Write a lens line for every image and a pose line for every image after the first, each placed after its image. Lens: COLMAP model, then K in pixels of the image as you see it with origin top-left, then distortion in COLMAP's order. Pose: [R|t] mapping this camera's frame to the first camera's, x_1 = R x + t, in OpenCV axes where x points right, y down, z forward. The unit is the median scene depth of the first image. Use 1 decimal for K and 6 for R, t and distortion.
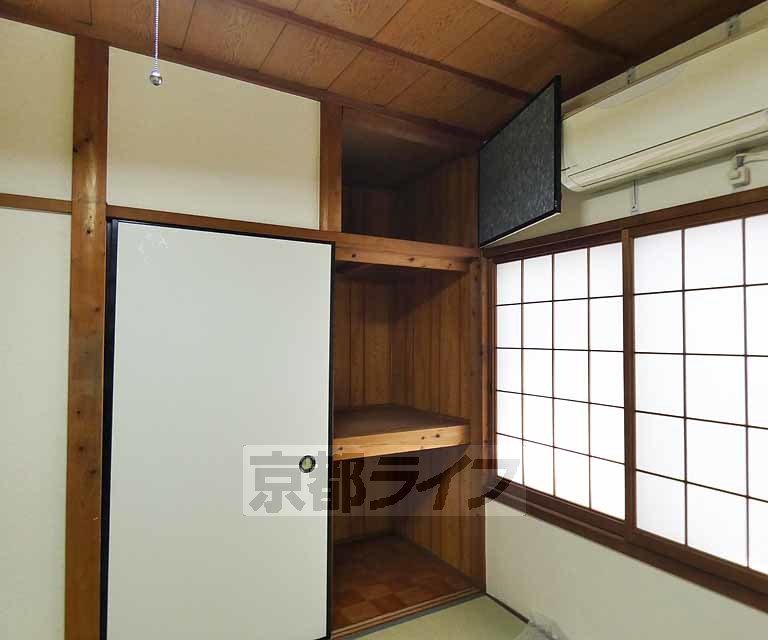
lens RADIAL K [[501.9, 0, 384.0], [0, 501.9, 320.0], [0, 0, 1]] dist [-0.009795, -0.004012]
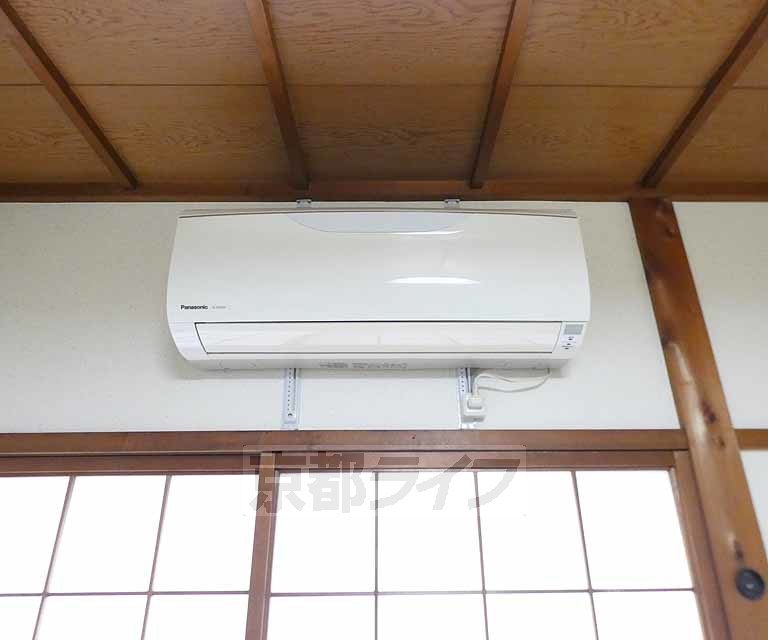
lens RADIAL K [[501.9, 0, 384.0], [0, 501.9, 320.0], [0, 0, 1]] dist [-0.009795, -0.004012]
pose [[0.486835, 0.337744, 0.805556, 0.086409], [-0.019218, 0.926141, -0.376687, -0.140657], [-0.873282, 0.167903, 0.457369, 0.772886]]
